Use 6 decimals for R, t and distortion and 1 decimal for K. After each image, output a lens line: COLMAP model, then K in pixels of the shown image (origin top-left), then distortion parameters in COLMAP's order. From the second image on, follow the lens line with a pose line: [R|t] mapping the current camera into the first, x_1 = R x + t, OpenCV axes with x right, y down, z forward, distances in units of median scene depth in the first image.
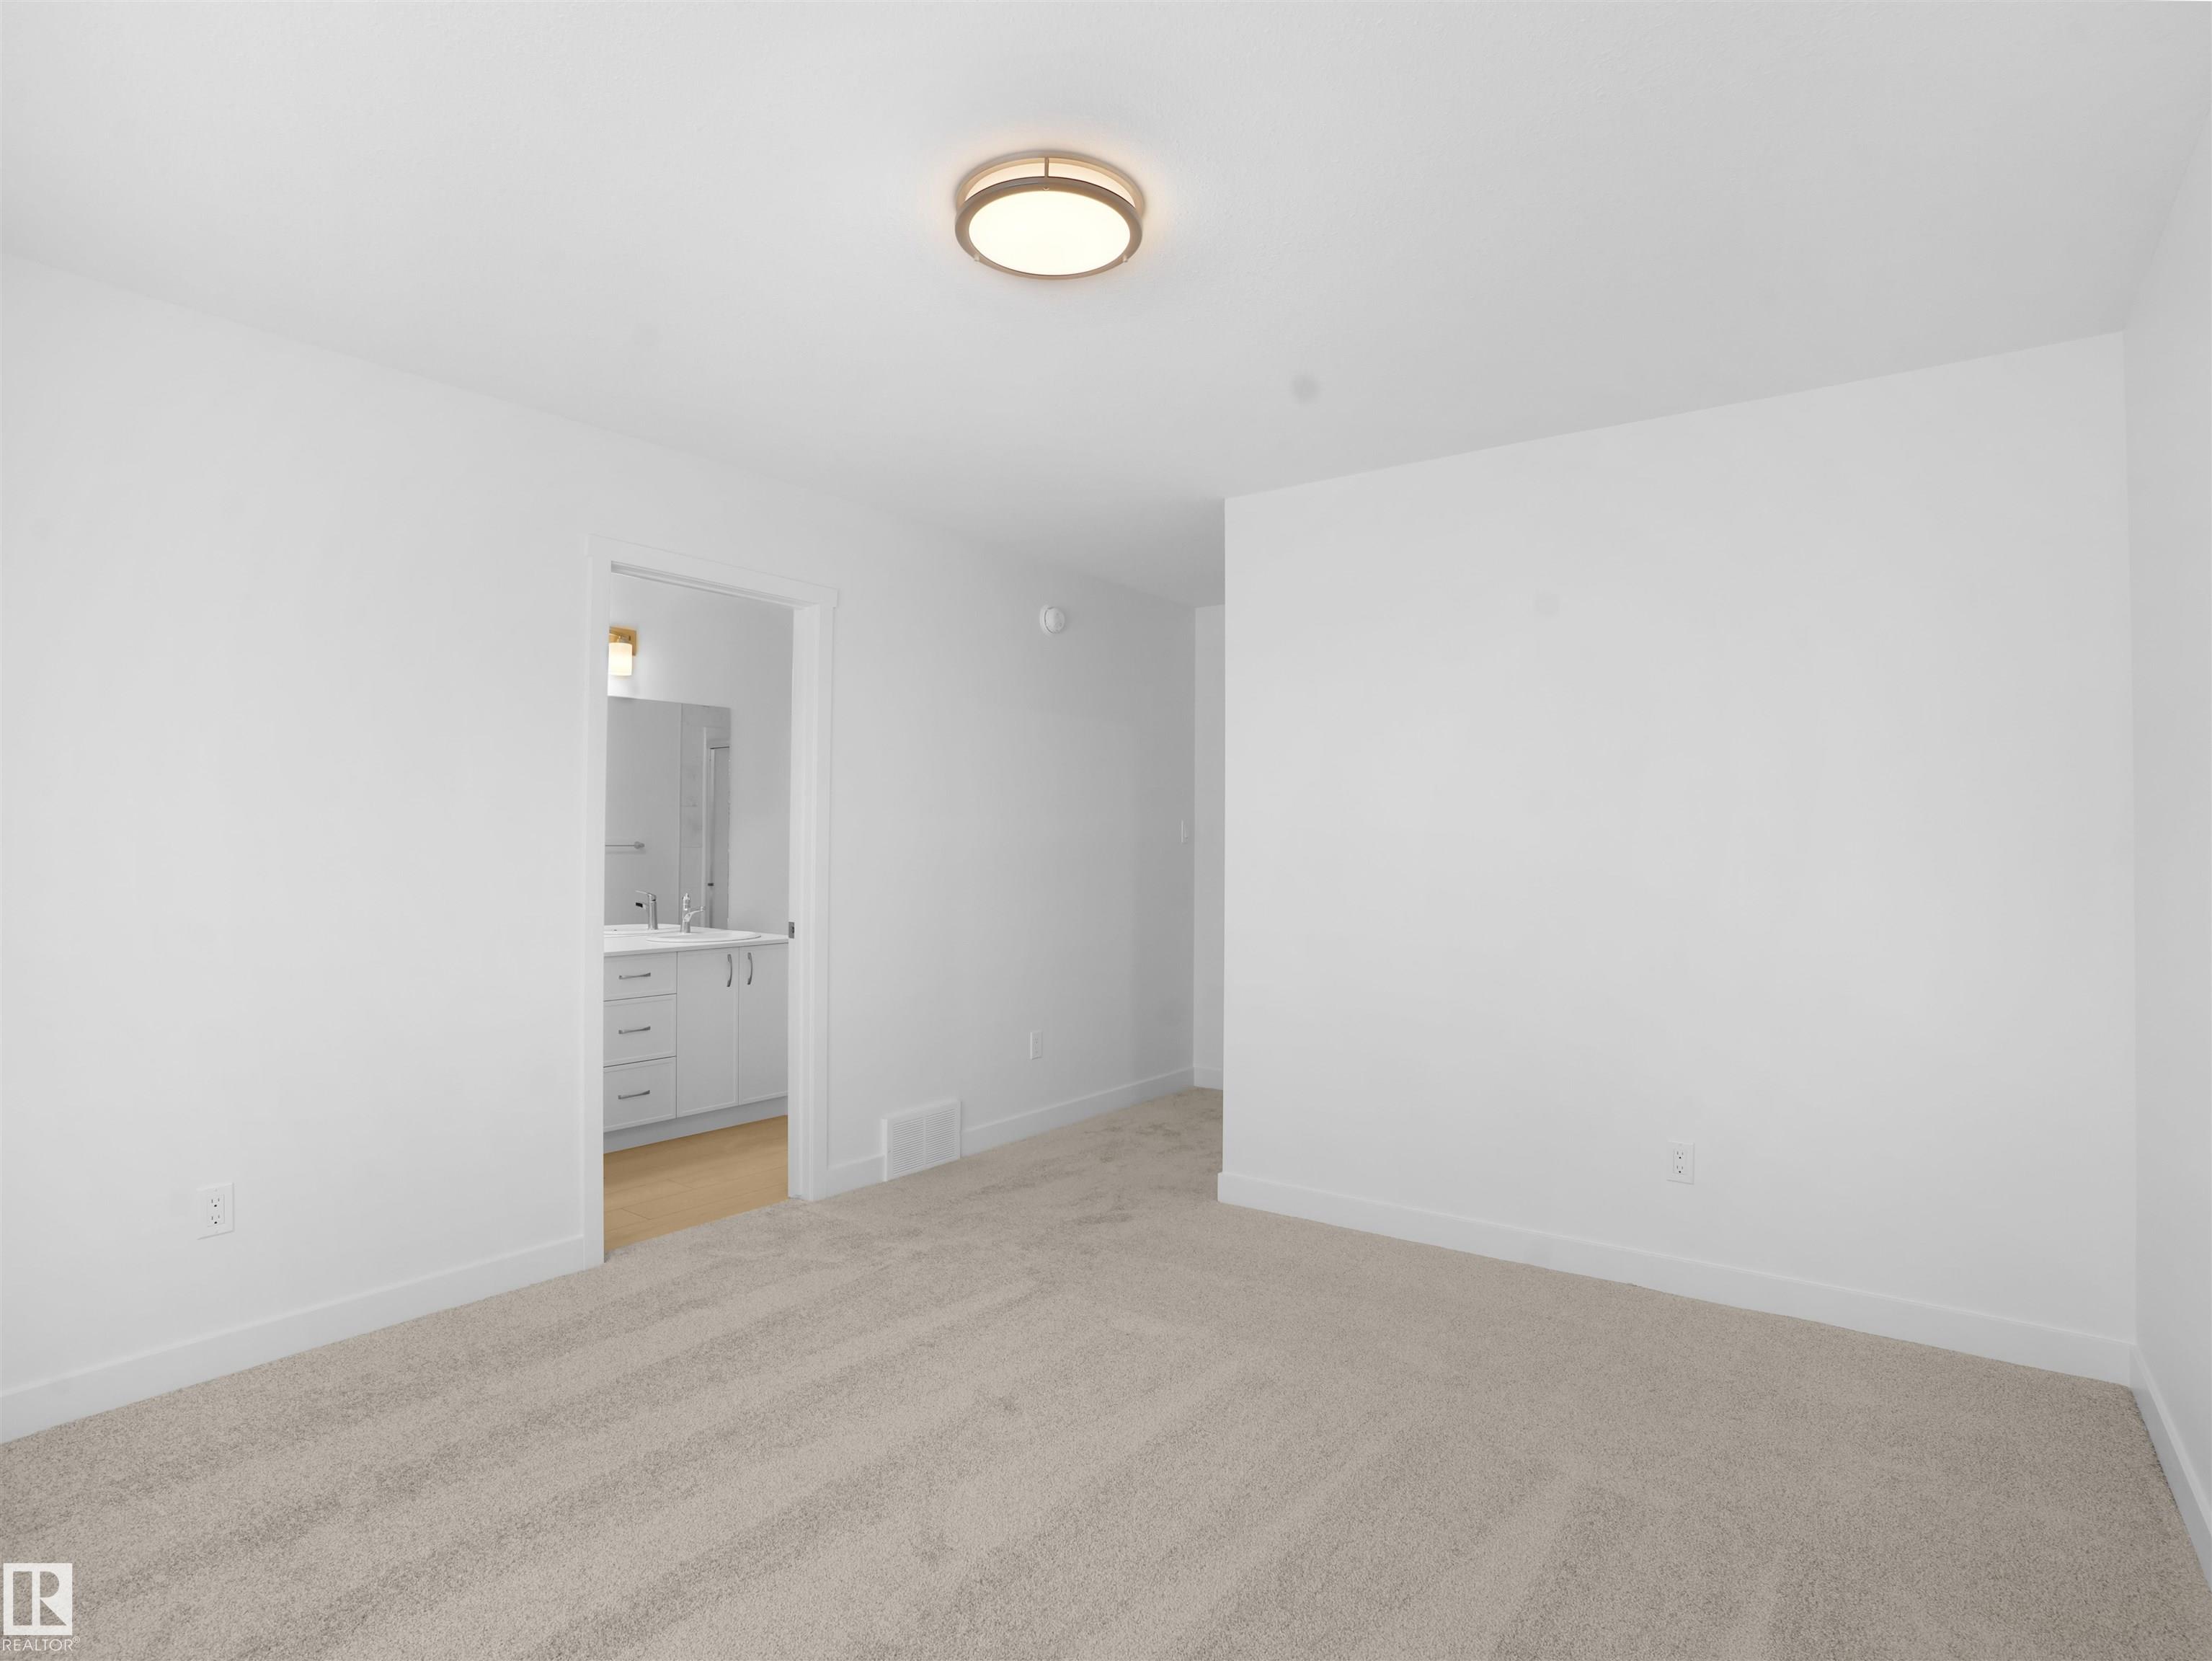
lens RADIAL K [[1137.9, 0, 1103.3], [0, 1137.9, 821.0], [0, 0, 1]] dist [-0.072927, 0.019093]
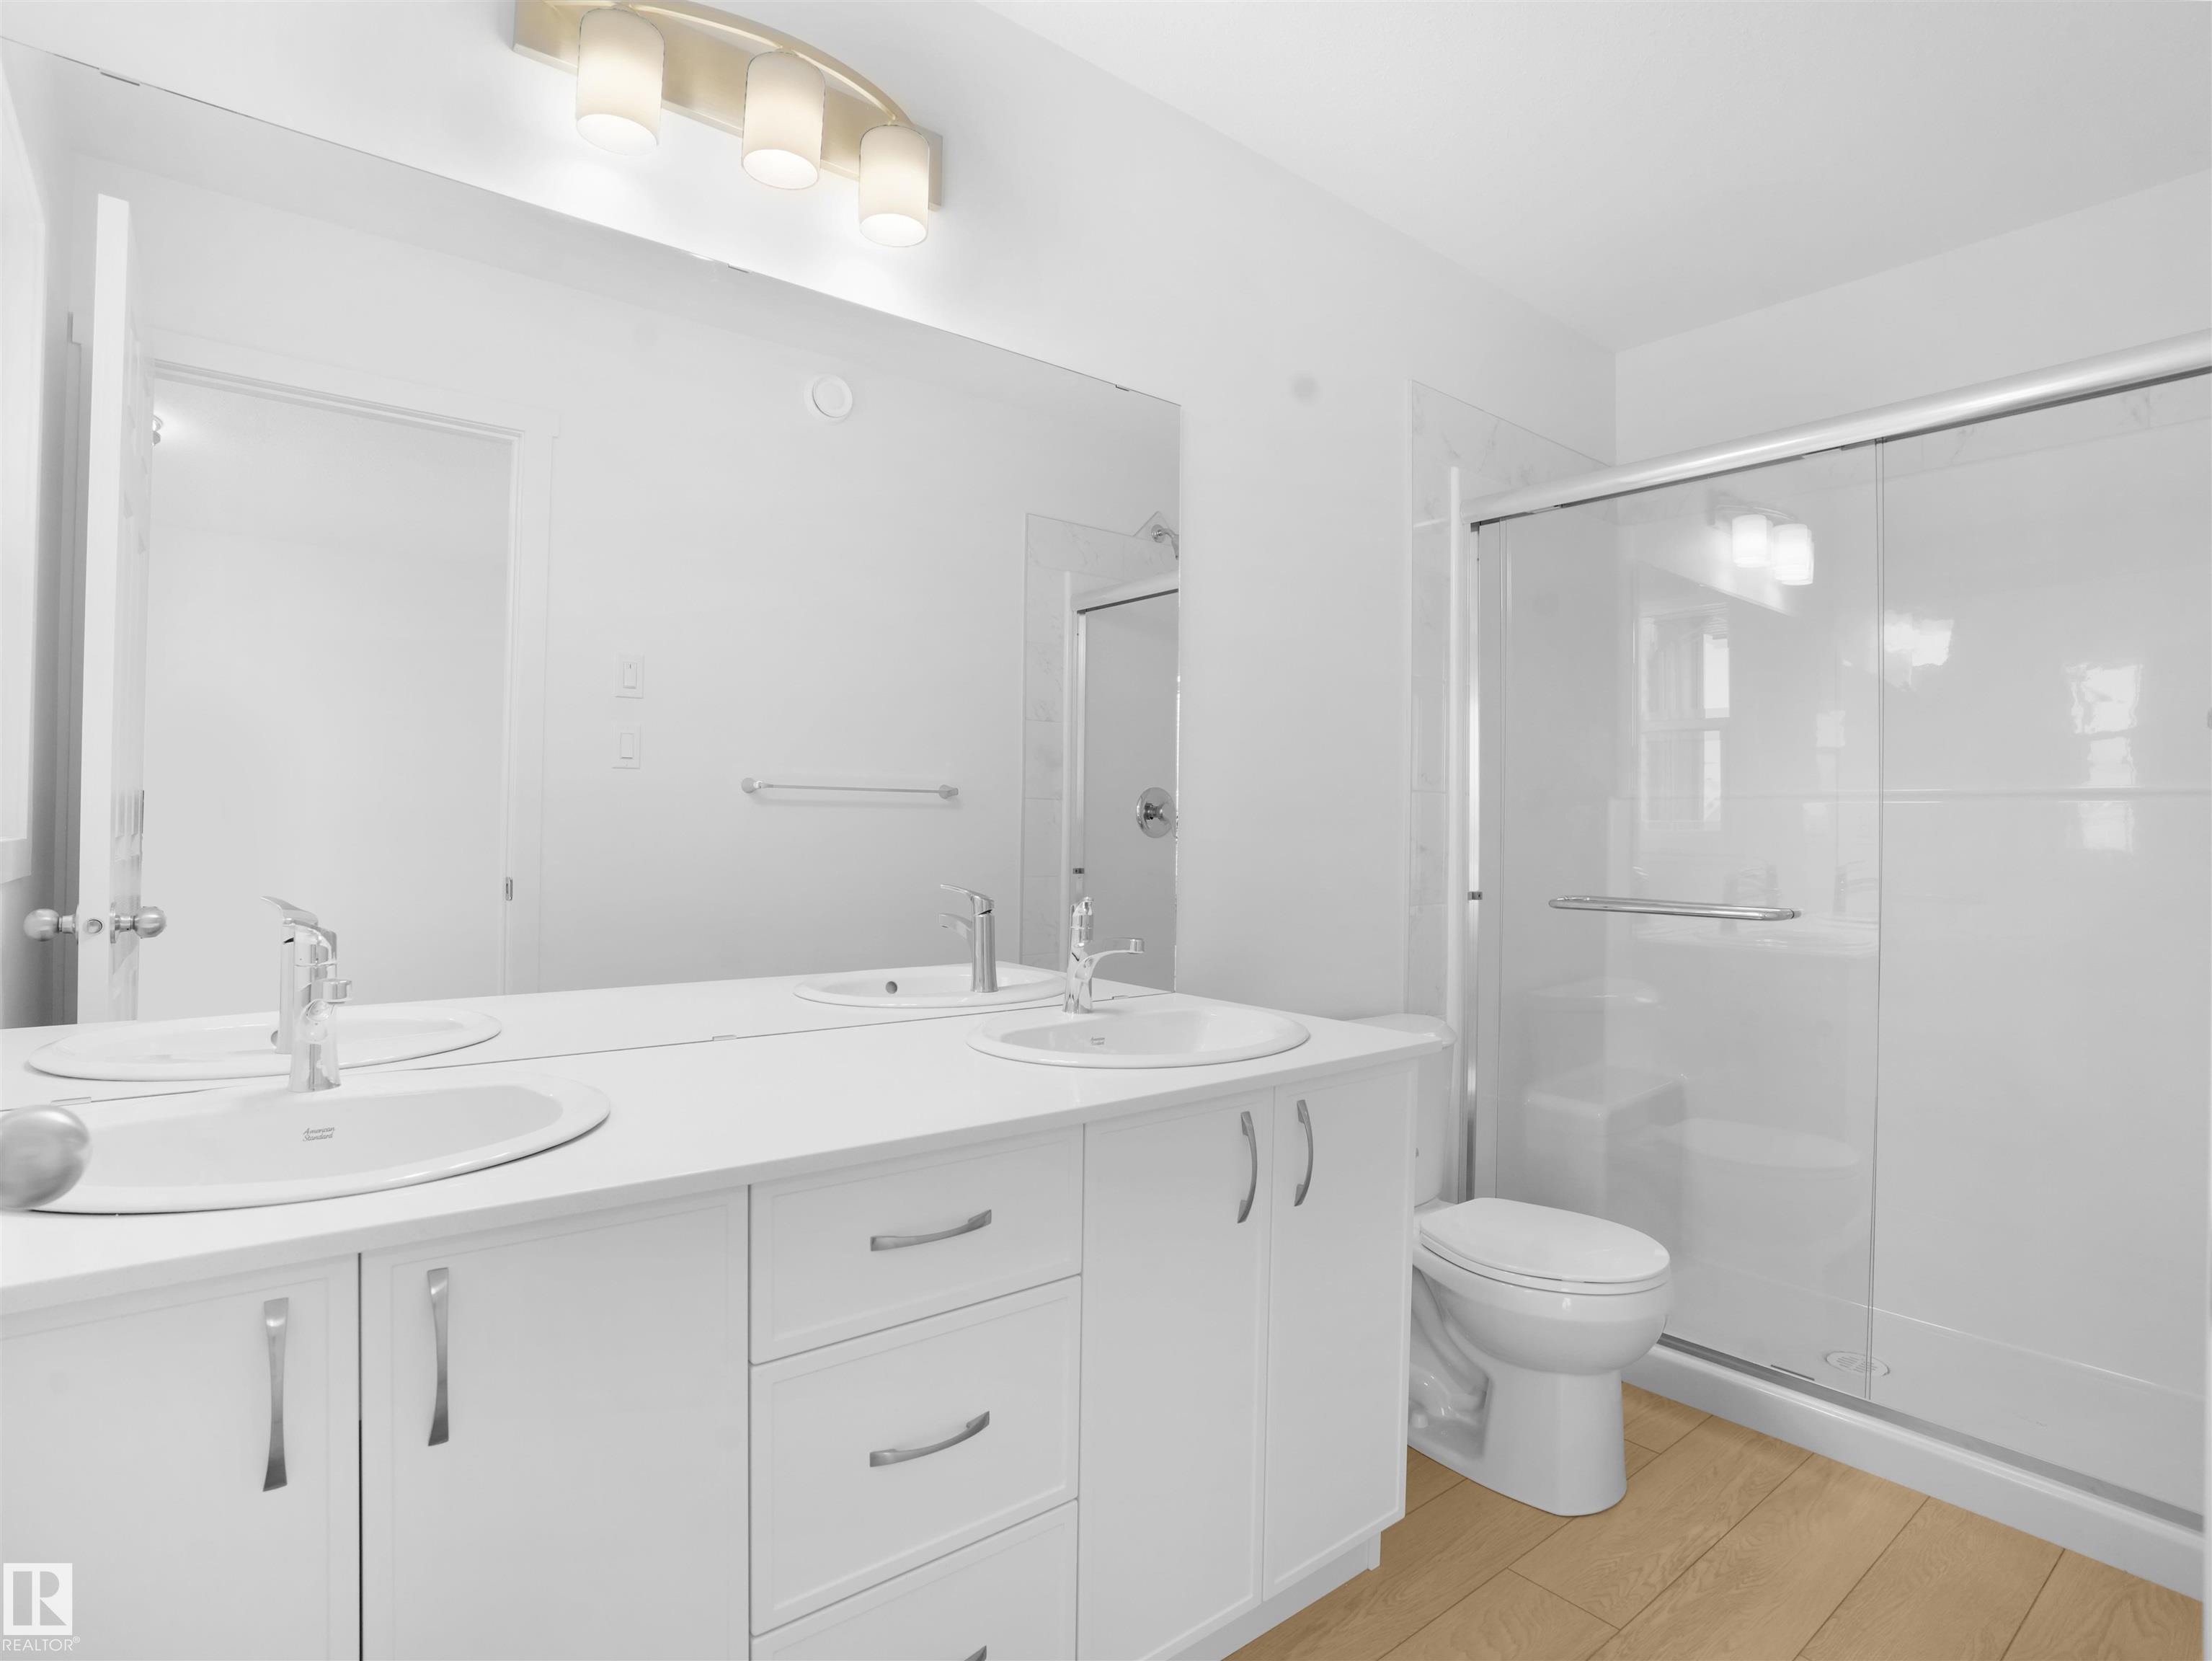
lens RADIAL K [[1137.9, 0, 1103.3], [0, 1137.9, 821.0], [0, 0, 1]] dist [-0.072927, 0.019093]
pose [[0.968049, 0.000693, -0.250760, -0.285838], [0.001723, 0.999954, 0.009417, 0.038815], [0.250755, -0.009548, 0.968004, 0.687485]]
